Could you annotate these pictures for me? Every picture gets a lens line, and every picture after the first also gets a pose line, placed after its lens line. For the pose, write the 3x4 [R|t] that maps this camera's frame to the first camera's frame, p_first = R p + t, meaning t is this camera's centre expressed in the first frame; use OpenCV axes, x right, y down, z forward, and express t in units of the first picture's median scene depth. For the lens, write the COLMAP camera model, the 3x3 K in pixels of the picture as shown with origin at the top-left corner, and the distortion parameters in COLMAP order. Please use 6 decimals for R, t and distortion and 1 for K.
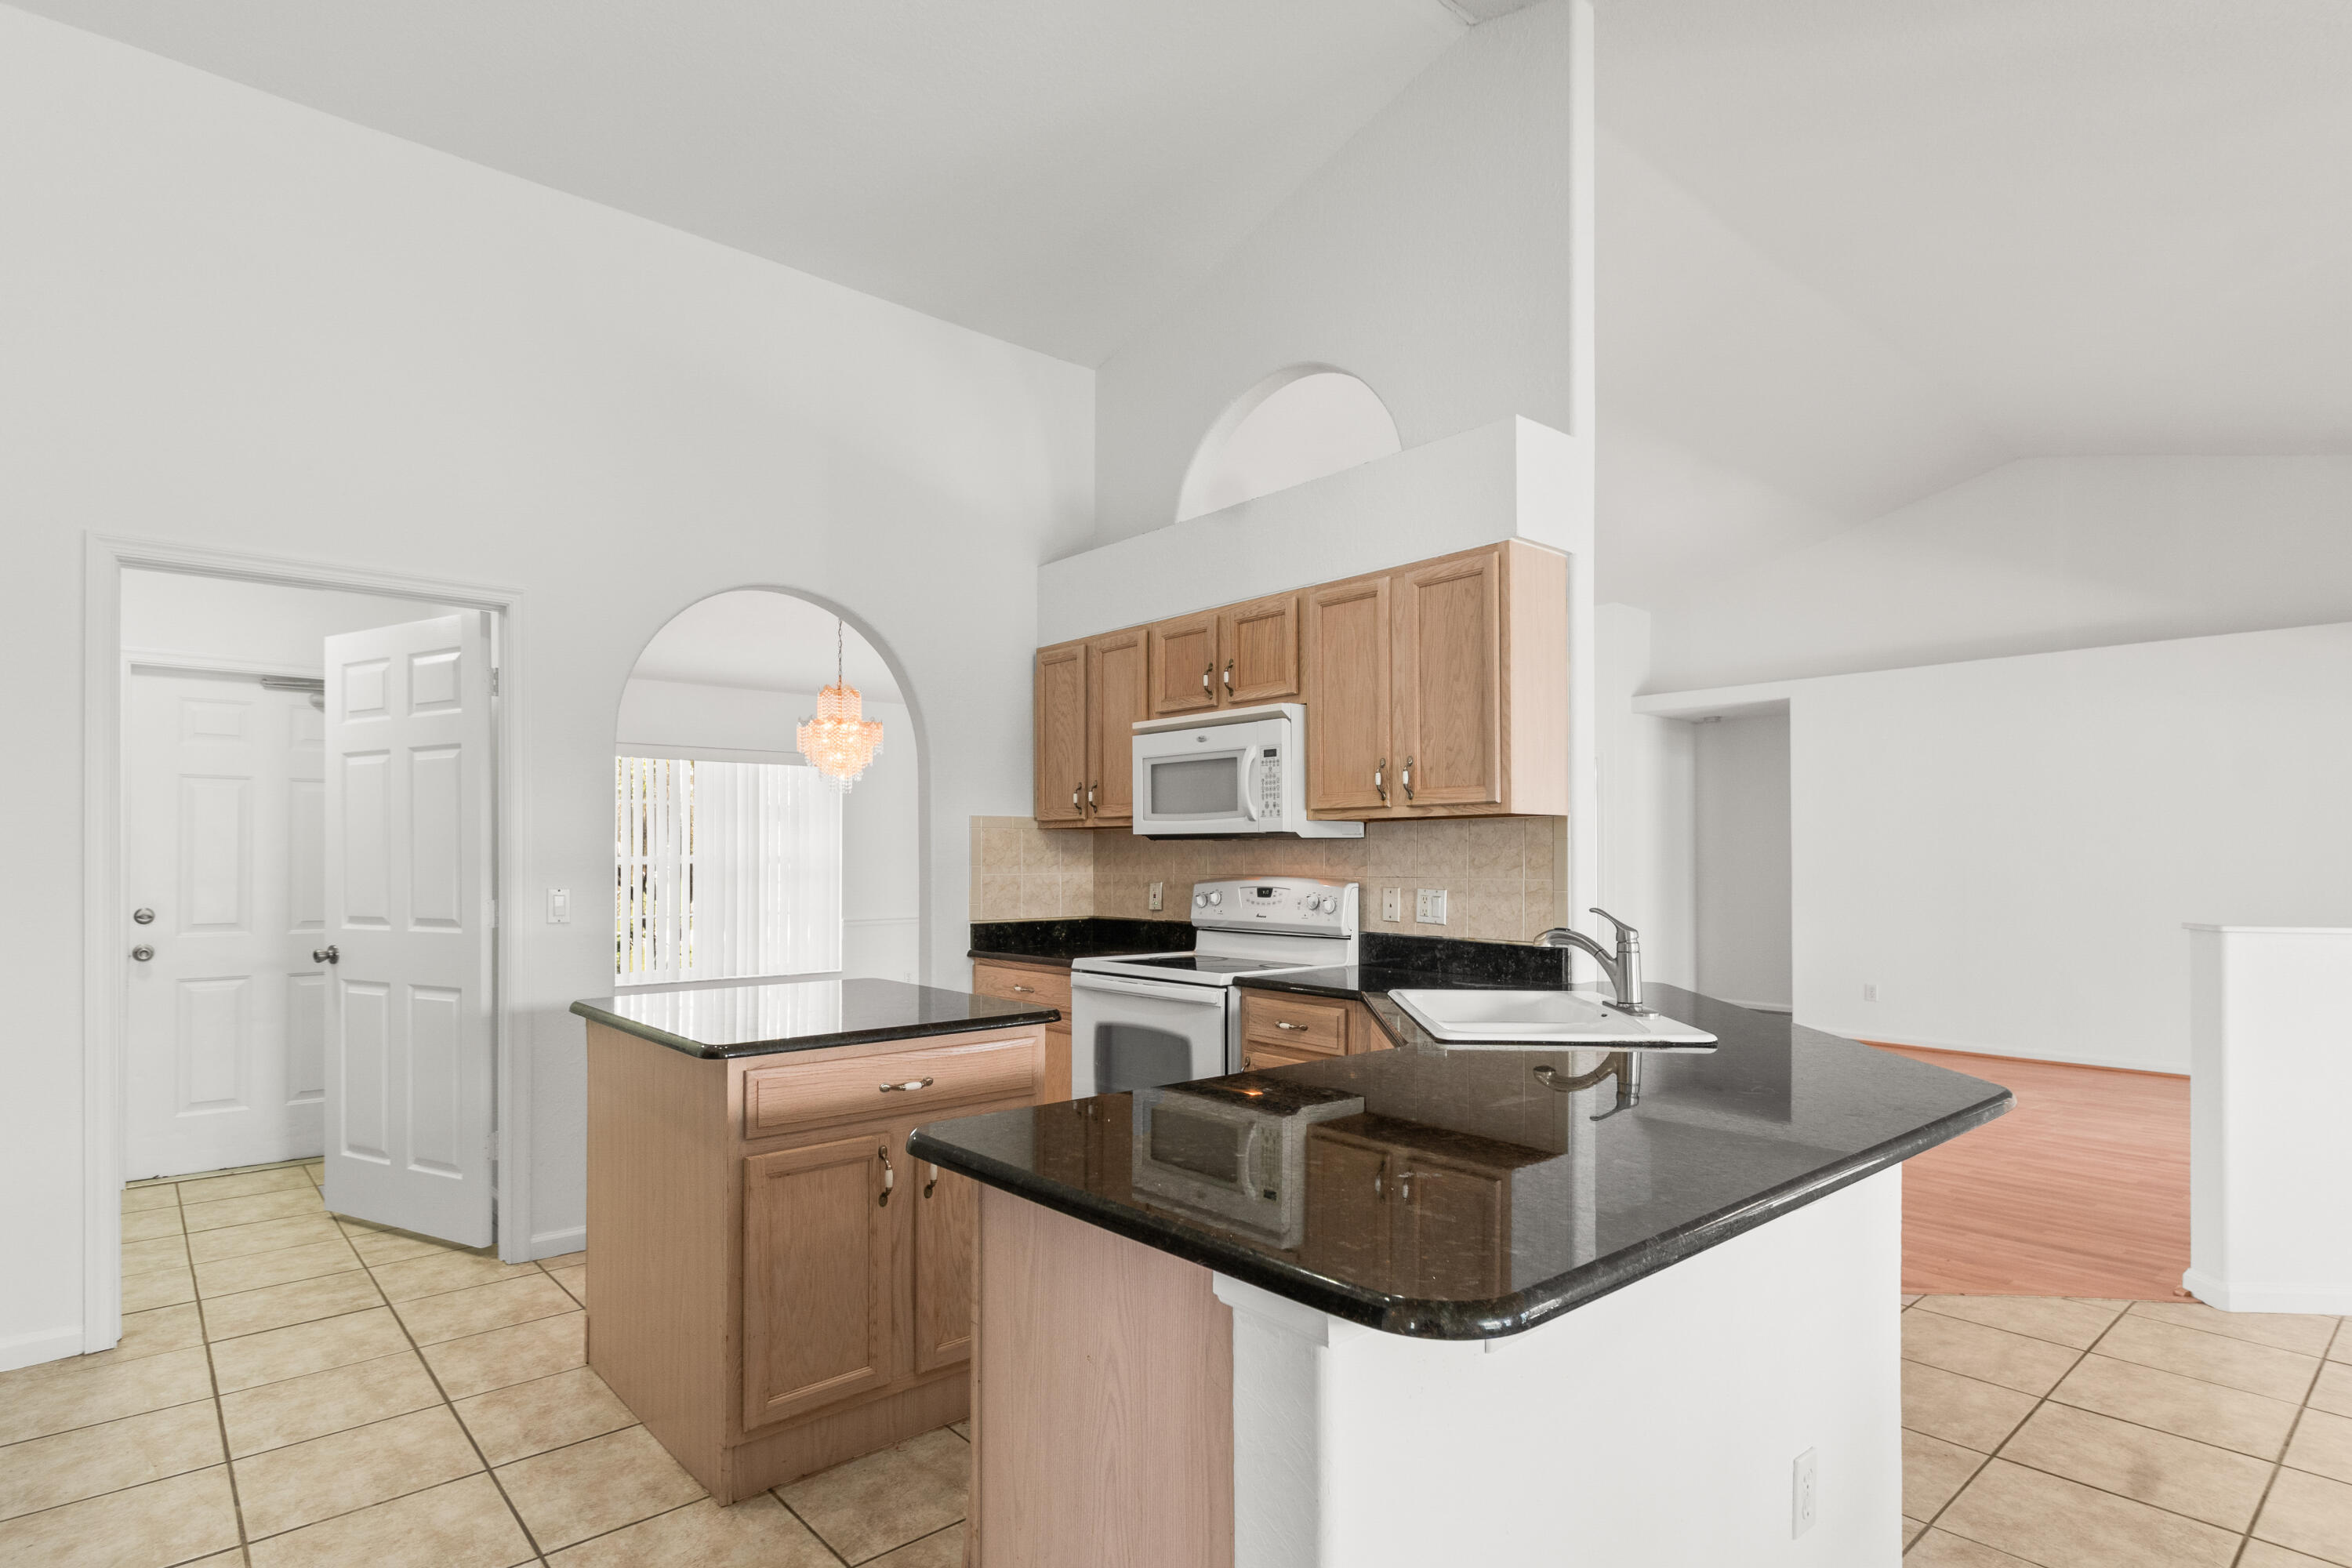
lens RADIAL K [[1202.4, 0, 1210.7], [0, 1202.4, 866.2], [0, 0, 1]] dist [-0.000073, -0.000004]
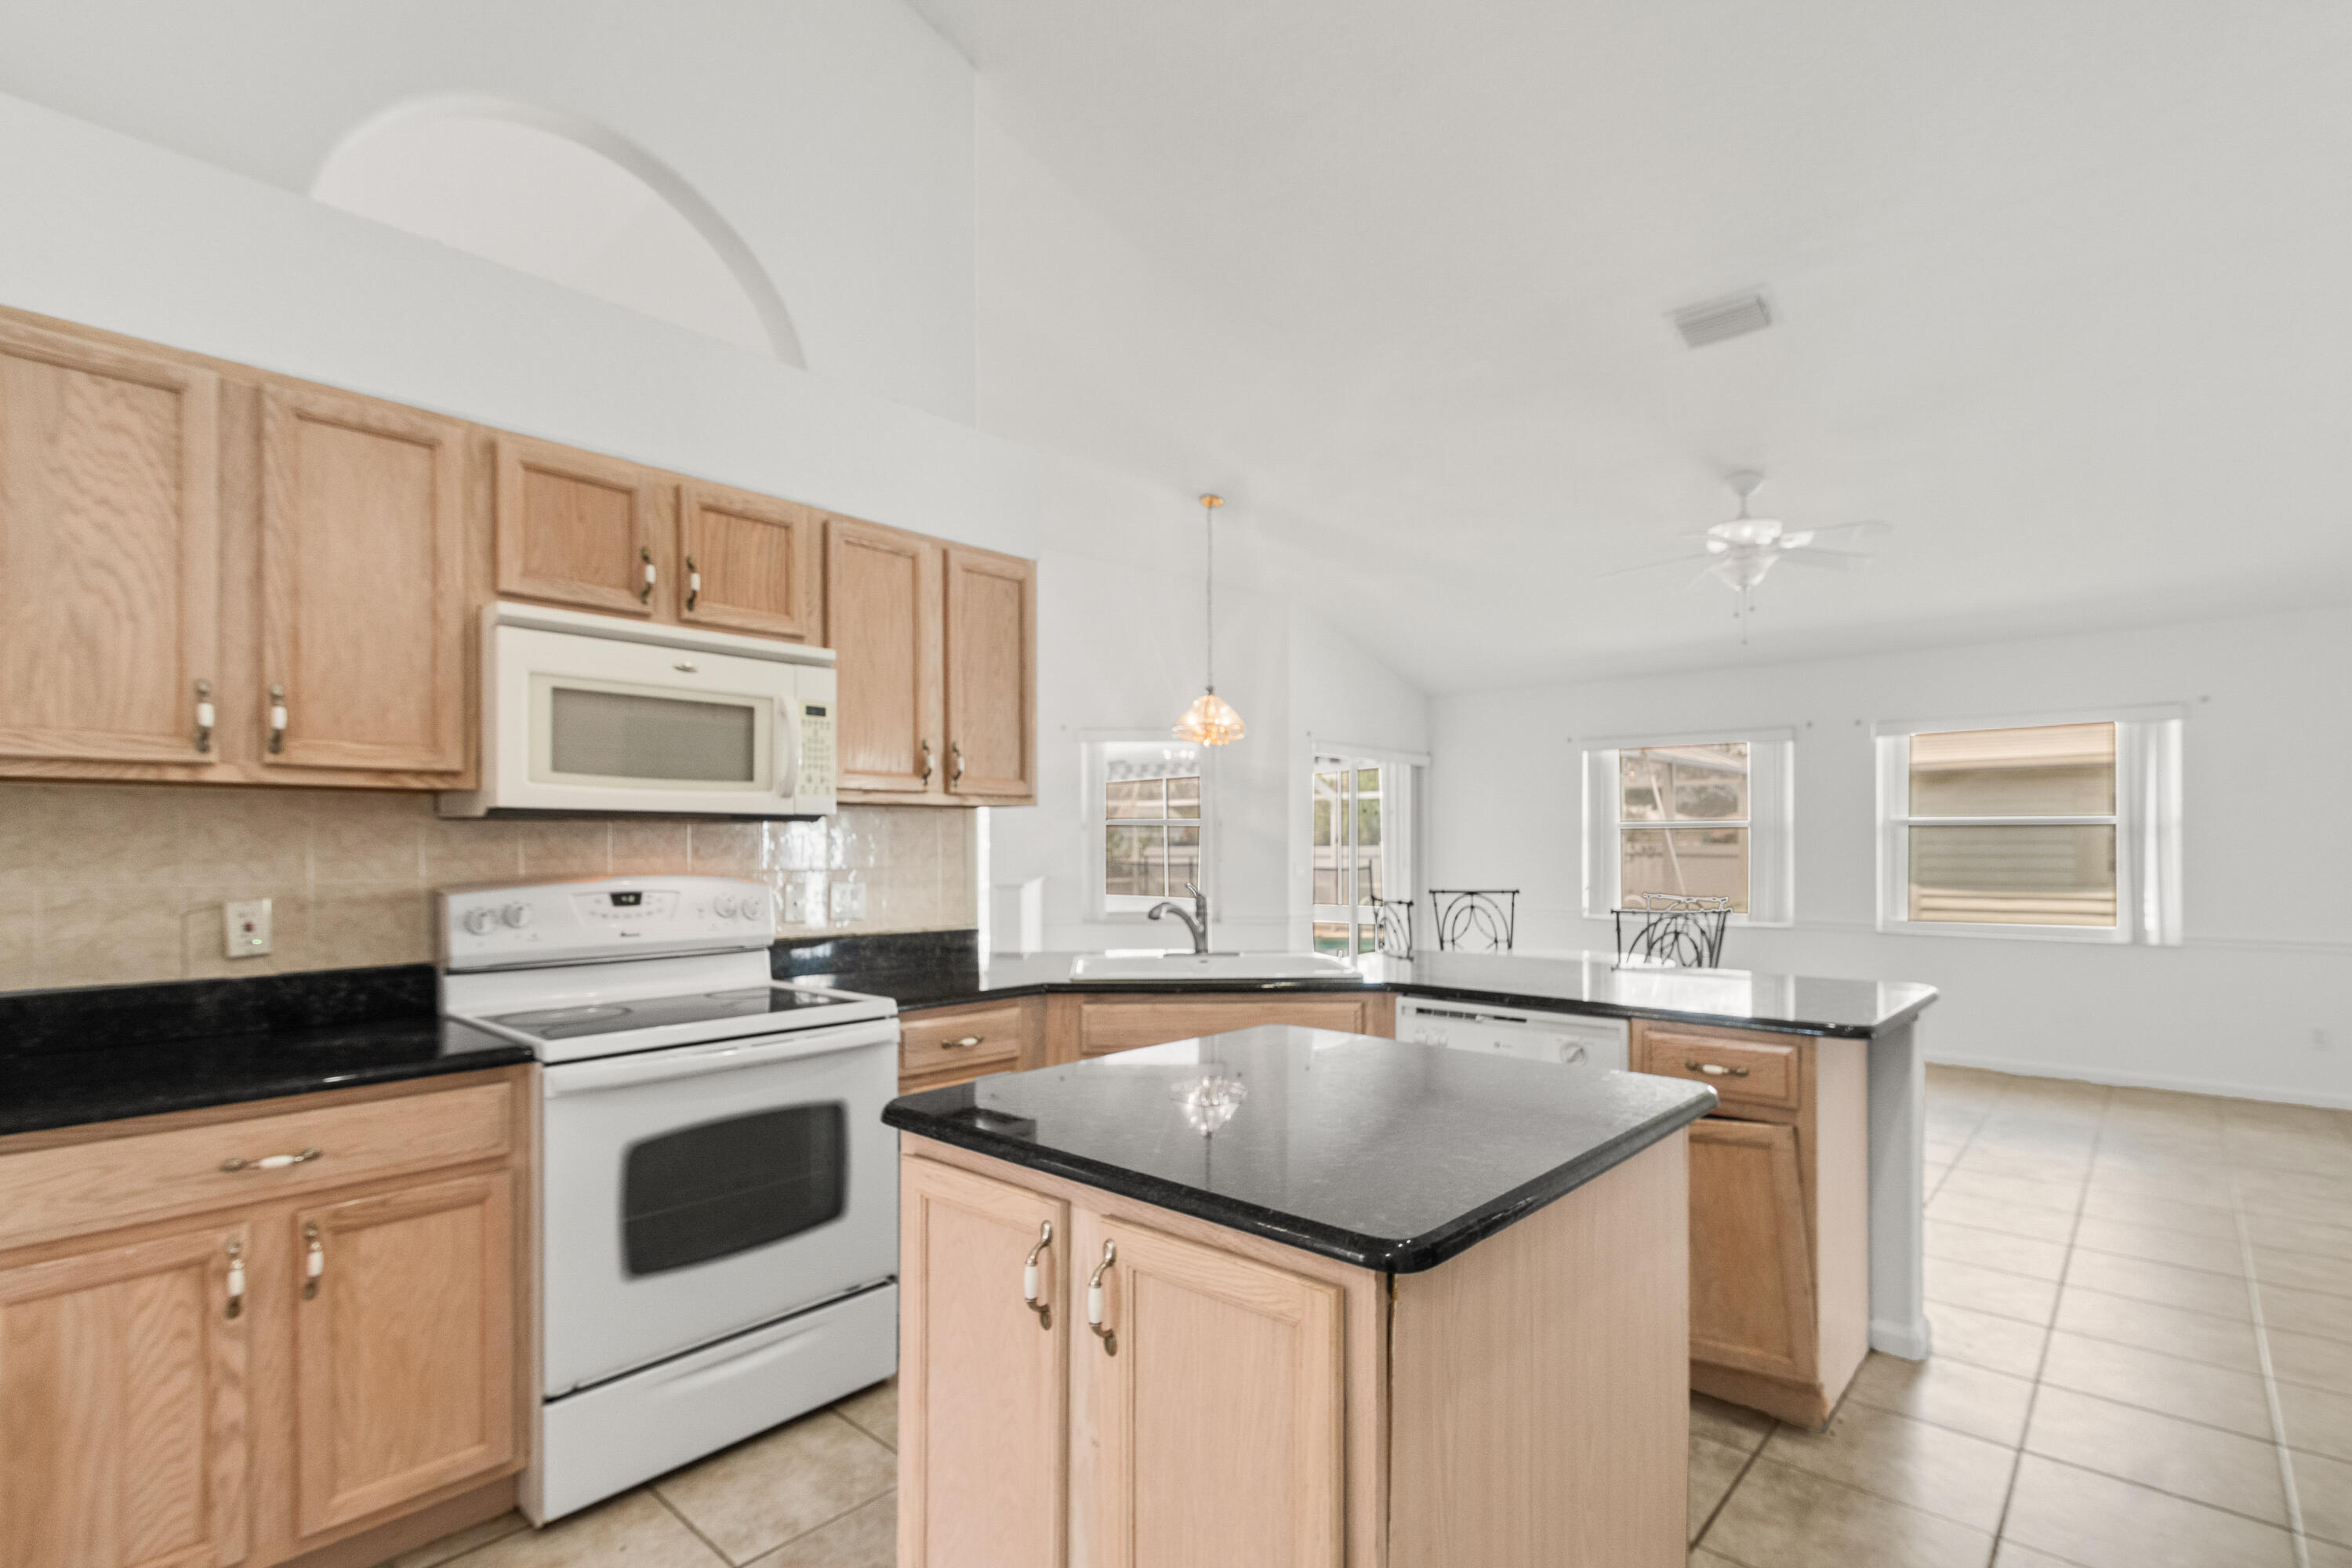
lens RADIAL K [[1073.3, 0, 1235.5], [0, 1073.3, 831.3], [0, 0, 1]] dist [0.004838, 0.000350]
pose [[-0.114100, 0.011623, 0.993401, -0.614299], [0.006833, 0.999917, -0.010915, -0.007661], [-0.993446, 0.005543, -0.114170, 0.756450]]
